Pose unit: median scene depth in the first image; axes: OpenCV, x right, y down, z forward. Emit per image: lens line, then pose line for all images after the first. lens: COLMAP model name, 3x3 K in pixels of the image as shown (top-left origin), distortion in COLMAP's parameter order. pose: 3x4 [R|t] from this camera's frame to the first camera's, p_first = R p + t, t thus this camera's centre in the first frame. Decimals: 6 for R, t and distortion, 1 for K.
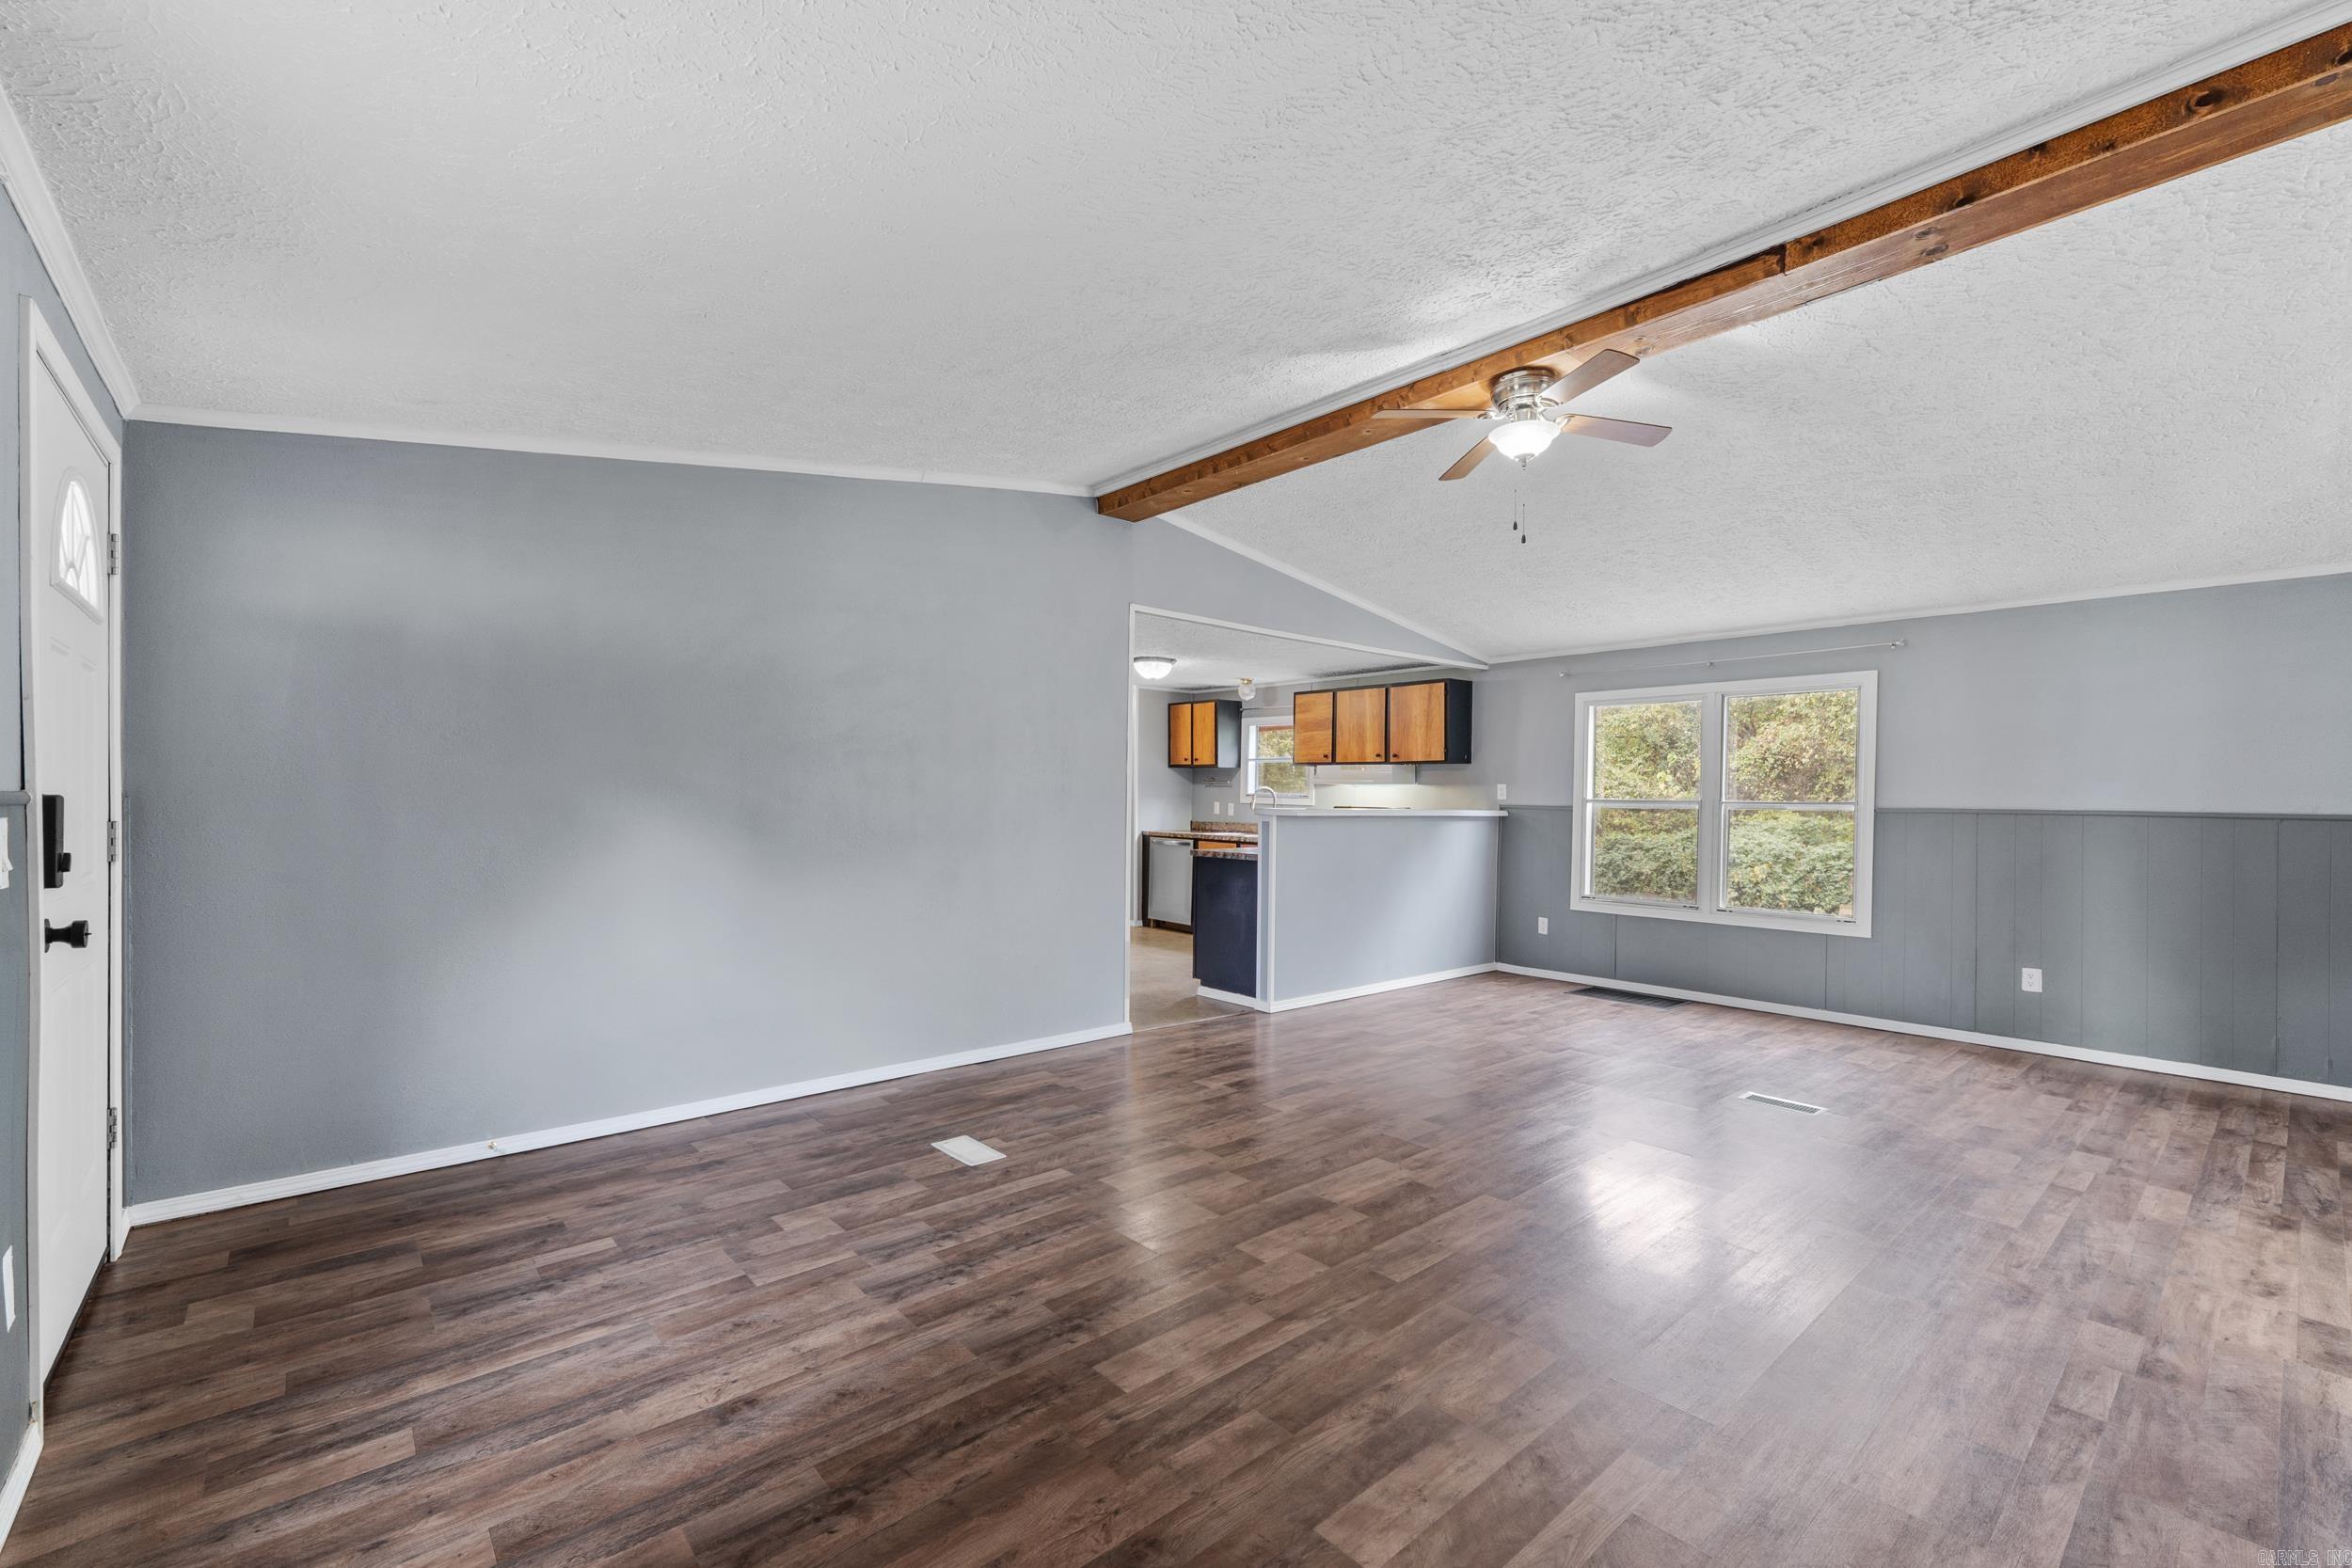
lens RADIAL K [[991.5, 0, 1182.5], [0, 991.5, 800.1], [0, 0, 1]] dist [0.004253, 0.000320]
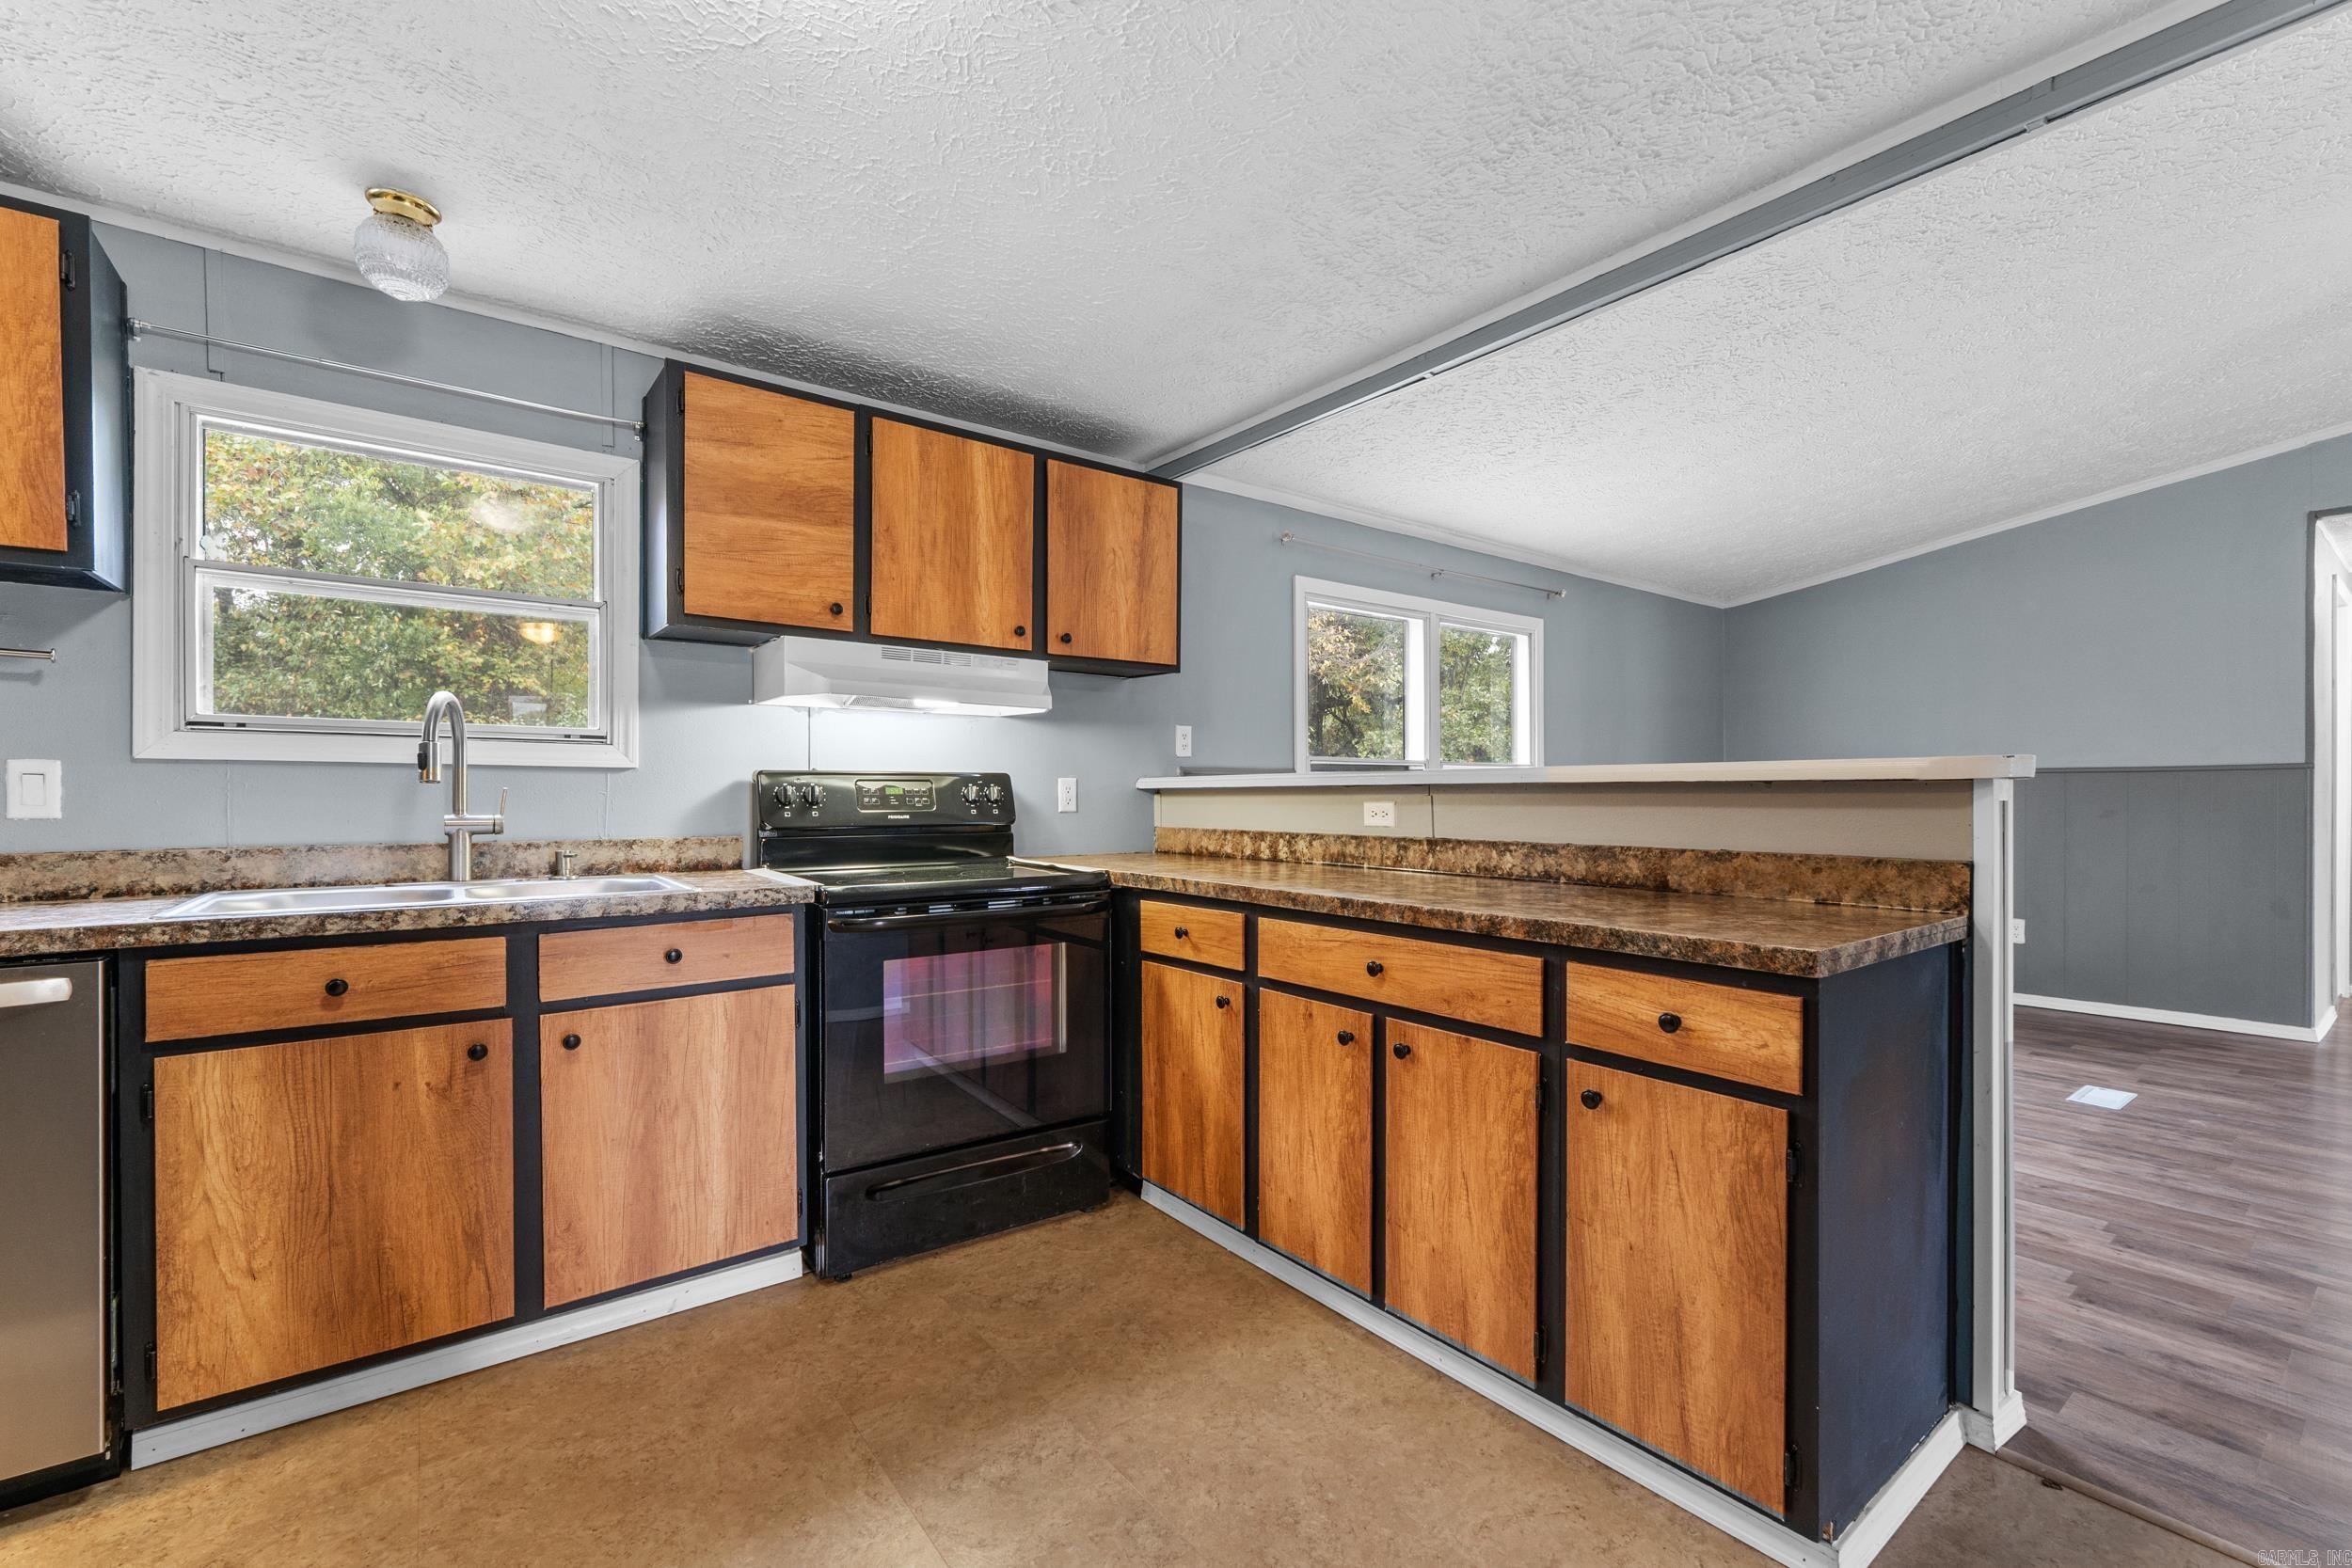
lens RADIAL K [[991.5, 0, 1182.5], [0, 991.5, 800.1], [0, 0, 1]] dist [0.004253, 0.000320]
pose [[0.070535, -0.022895, 0.997247, -0.181173], [0.004186, 0.999735, 0.022656, 0.010543], [-0.997501, 0.002576, 0.070612, 0.965637]]
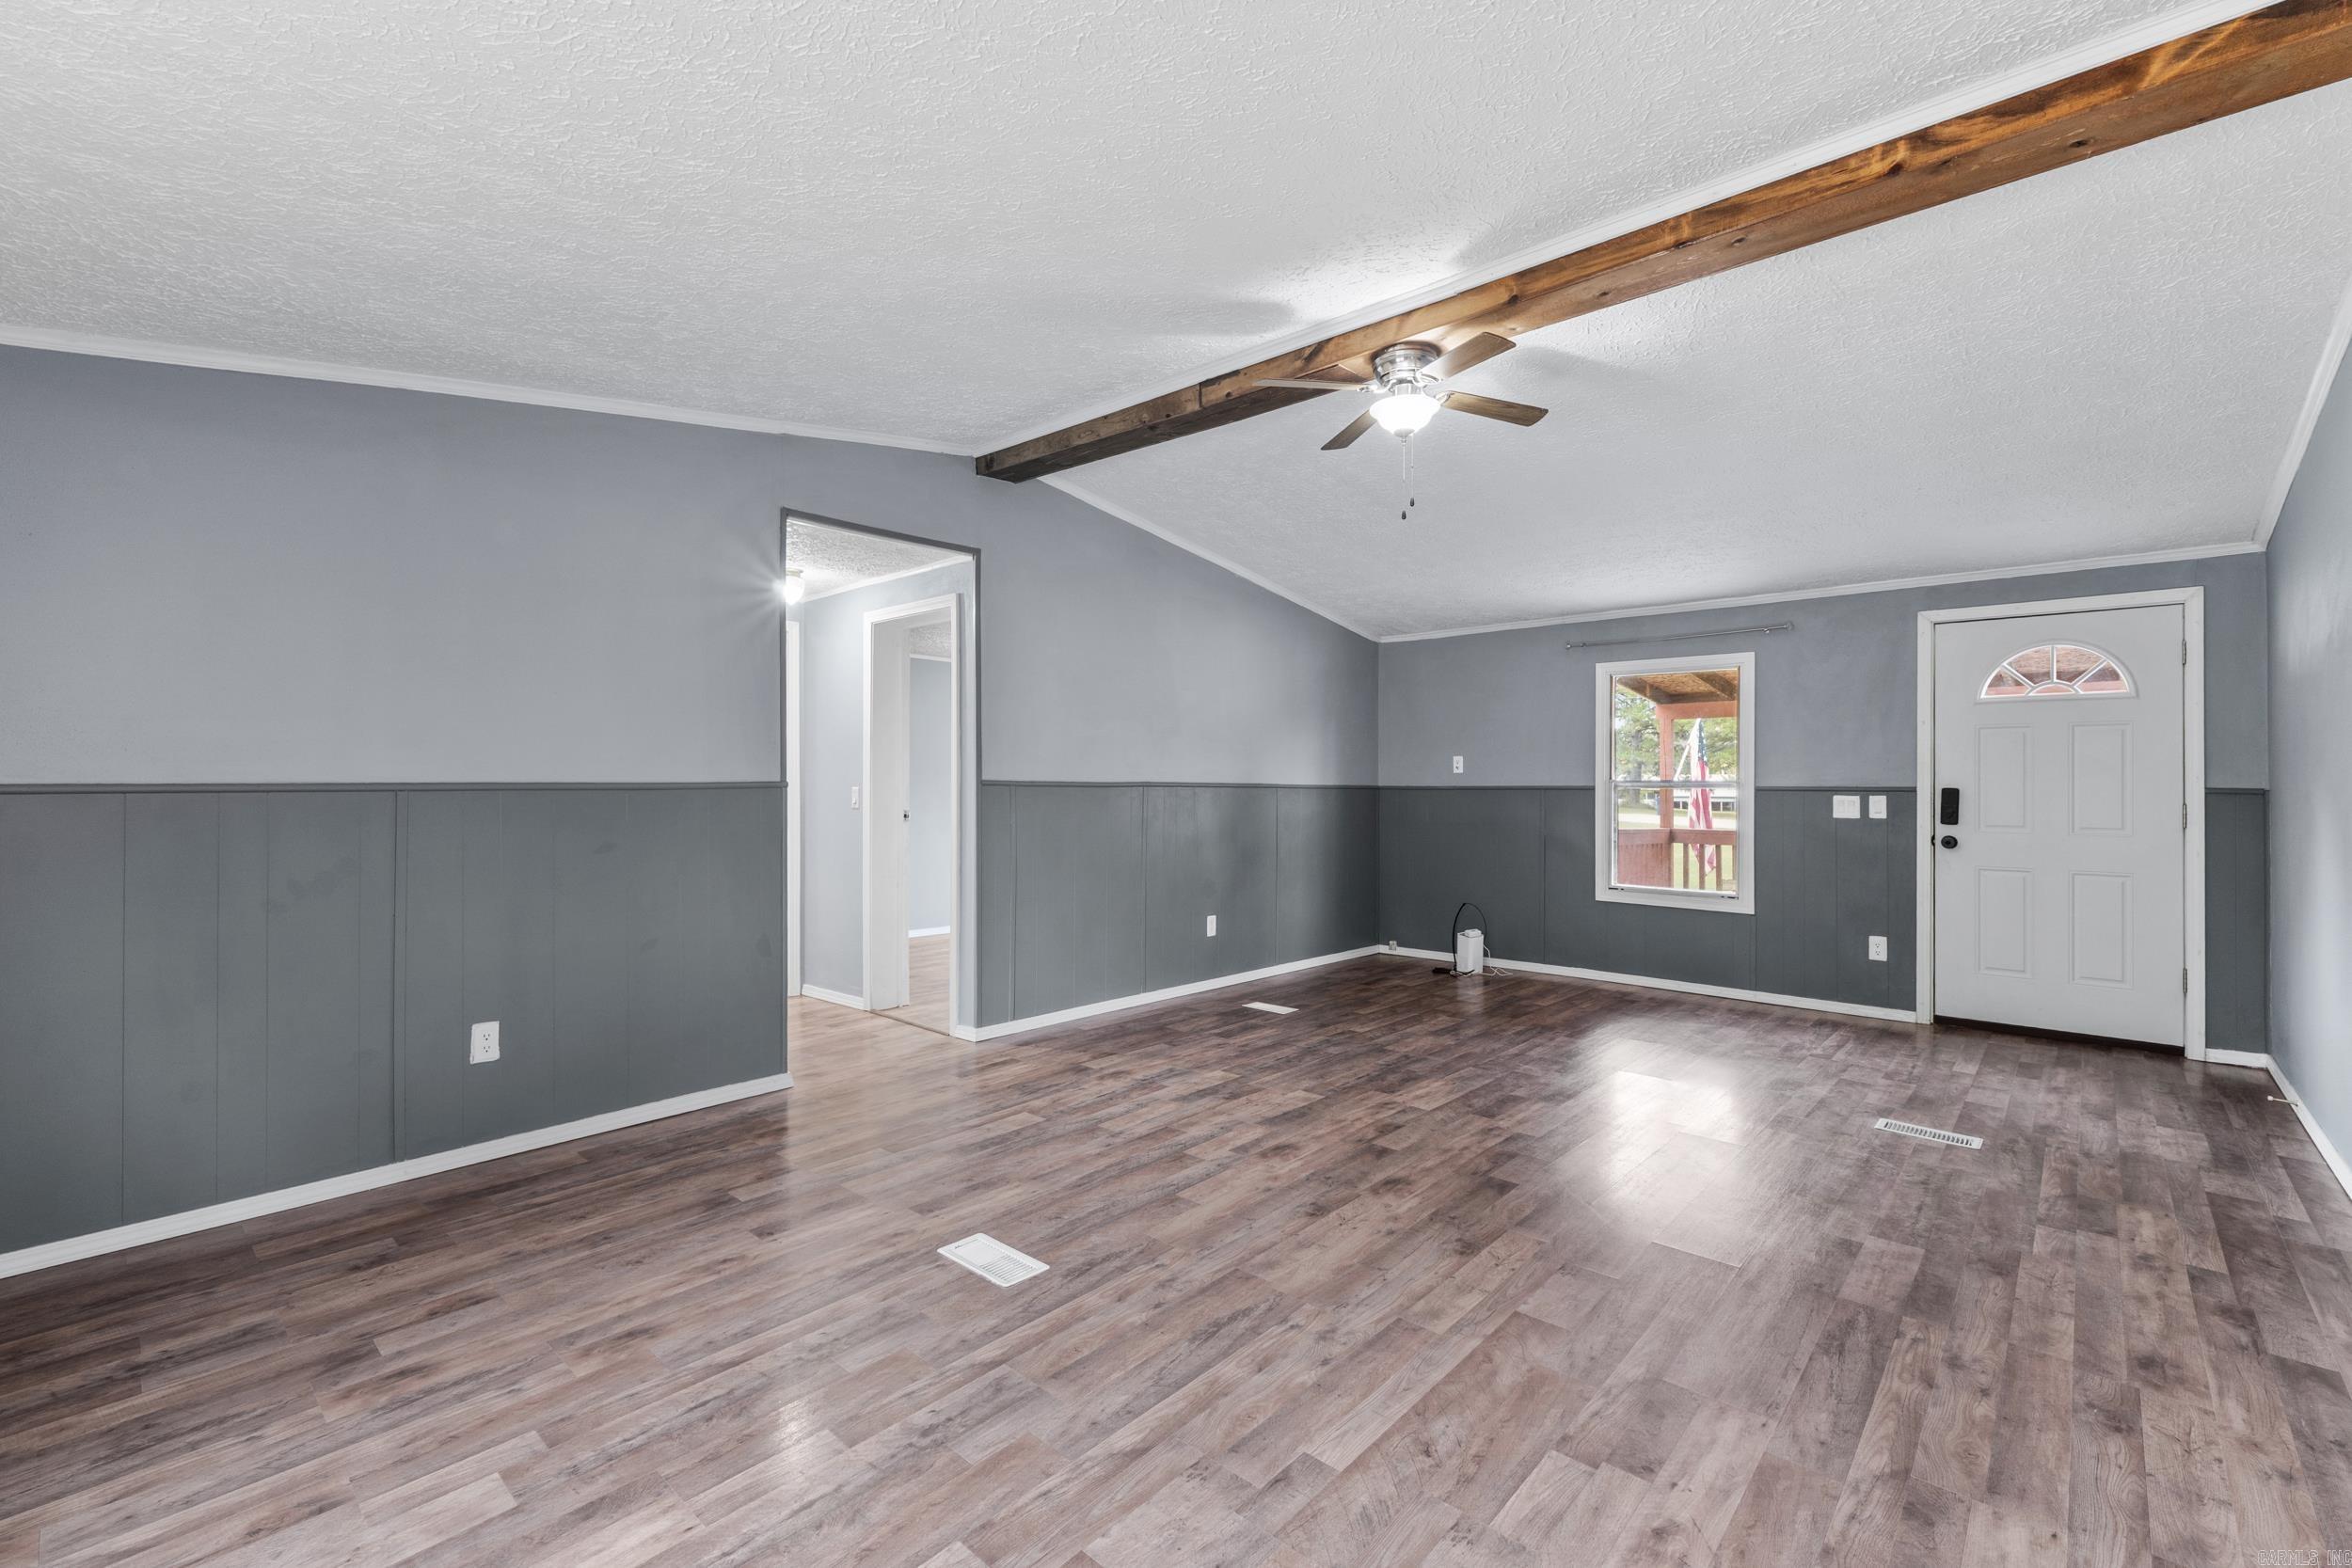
lens RADIAL K [[999.2, 0, 1195.7], [0, 999.2, 777.7], [0, 0, 1]] dist [0.006472, 0.000161]
pose [[-0.991784, -0.013718, -0.127188, 0.309857], [-0.012455, 0.999865, -0.010719, 0.004992], [0.127318, -0.009046, -0.991821, 0.904247]]
